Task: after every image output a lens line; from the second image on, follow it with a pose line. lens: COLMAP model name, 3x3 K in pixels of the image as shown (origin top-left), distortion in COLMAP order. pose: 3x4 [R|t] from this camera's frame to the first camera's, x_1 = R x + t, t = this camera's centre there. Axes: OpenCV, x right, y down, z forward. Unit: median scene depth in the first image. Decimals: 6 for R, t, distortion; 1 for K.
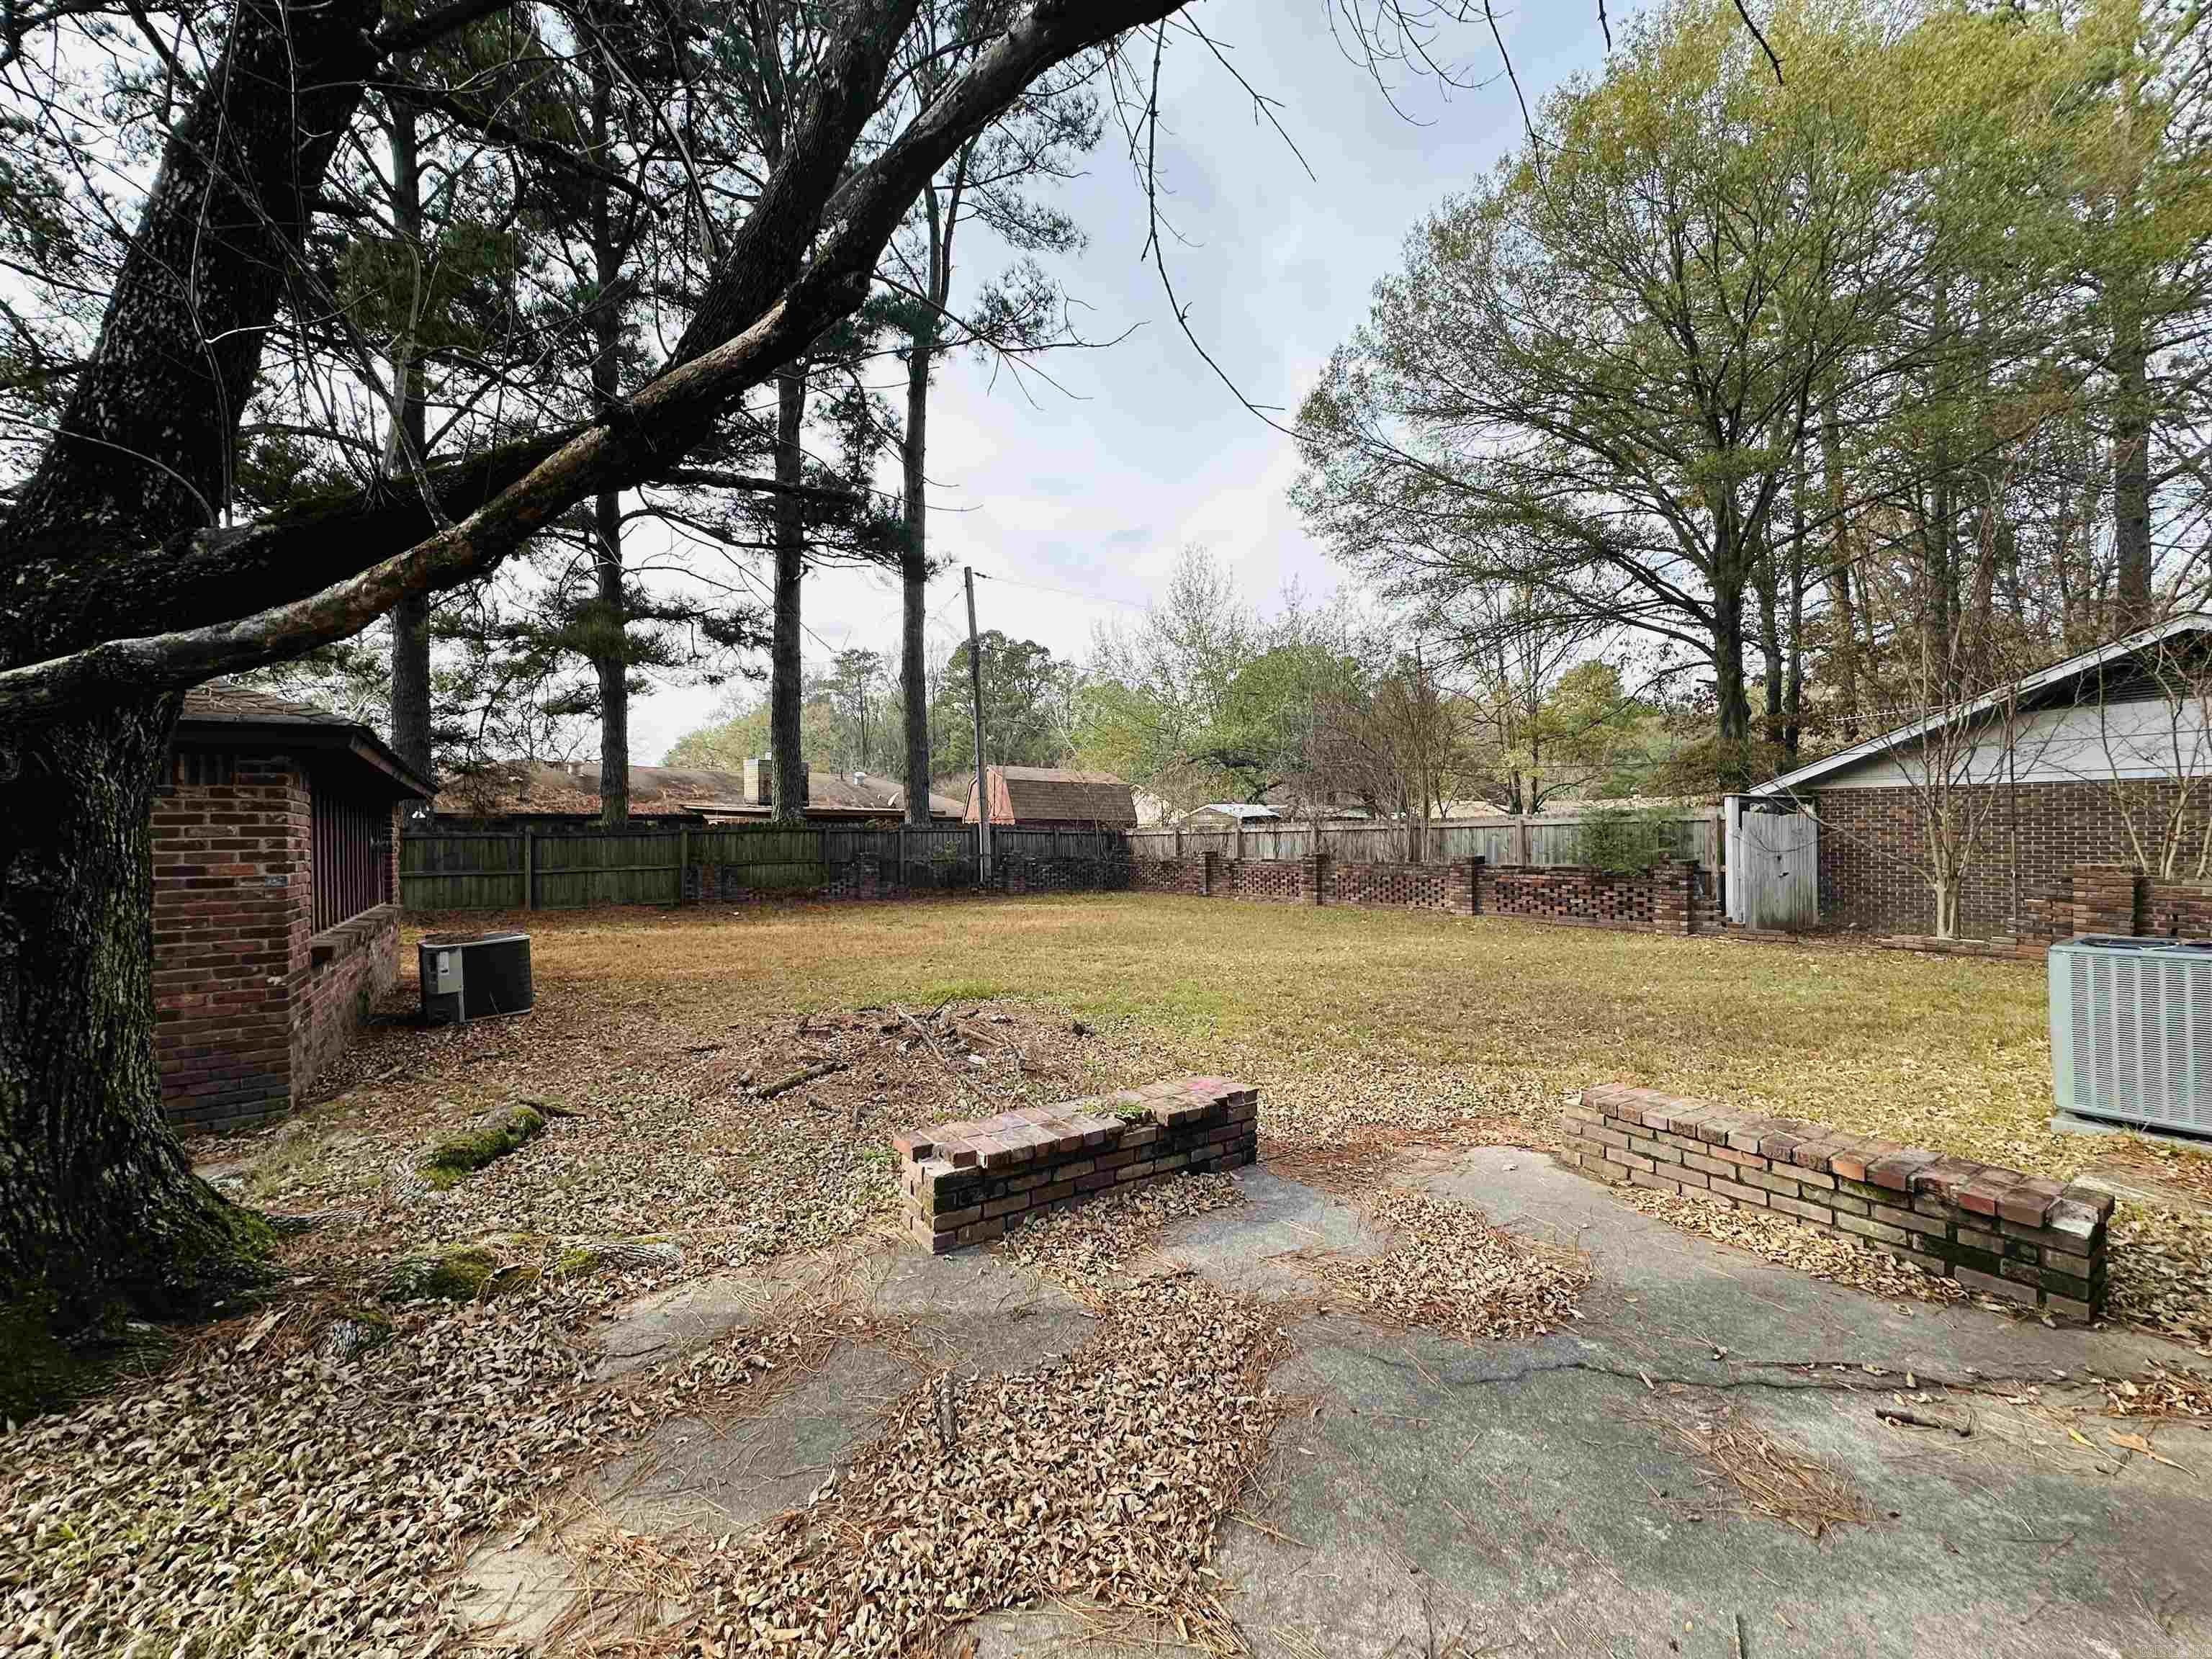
lens RADIAL K [[877.5, 0, 1101.7], [0, 877.5, 830.9], [0, 0, 1]] dist [-0.001384, 0.000090]
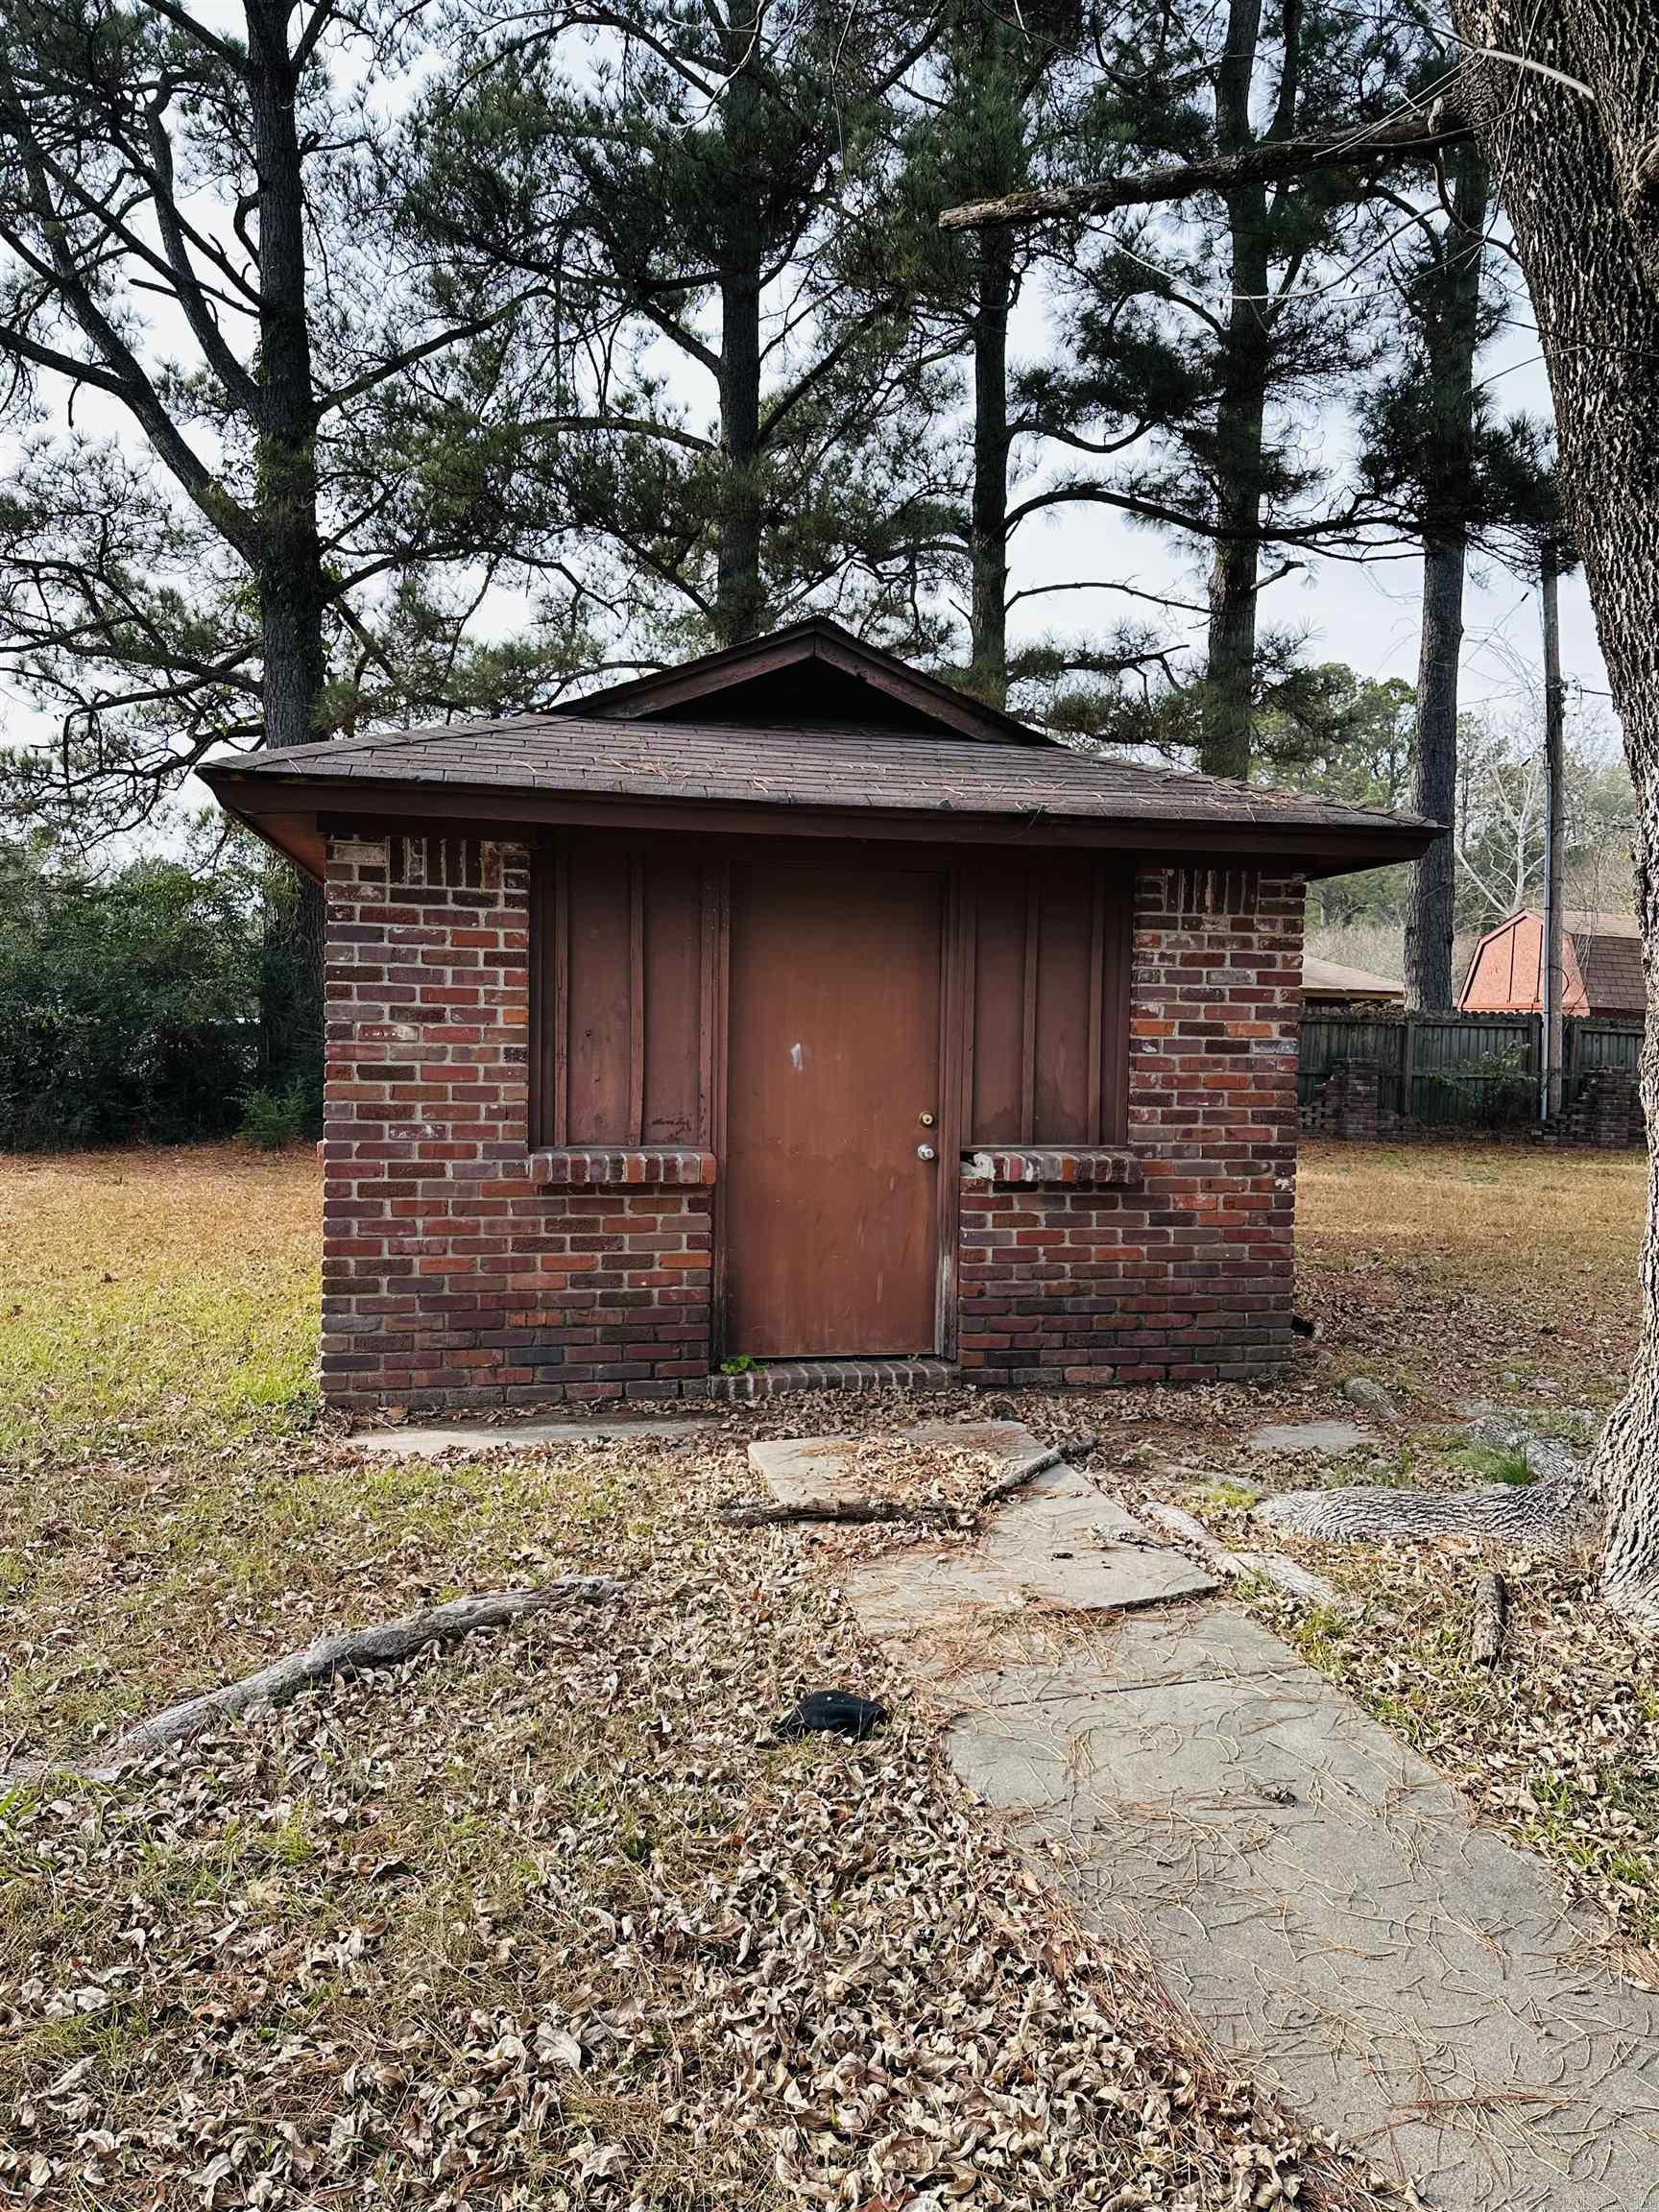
lens RADIAL K [[1531.9, 0, 829.5], [0, 1531.9, 1106.0], [0, 0, 1]] dist [0.089841, -0.123657]
pose [[0.923485, 0.050826, -0.380253, -0.257512], [-0.032570, 0.997994, 0.054294, 0.015521], [0.382250, -0.037755, 0.923287, -0.104938]]
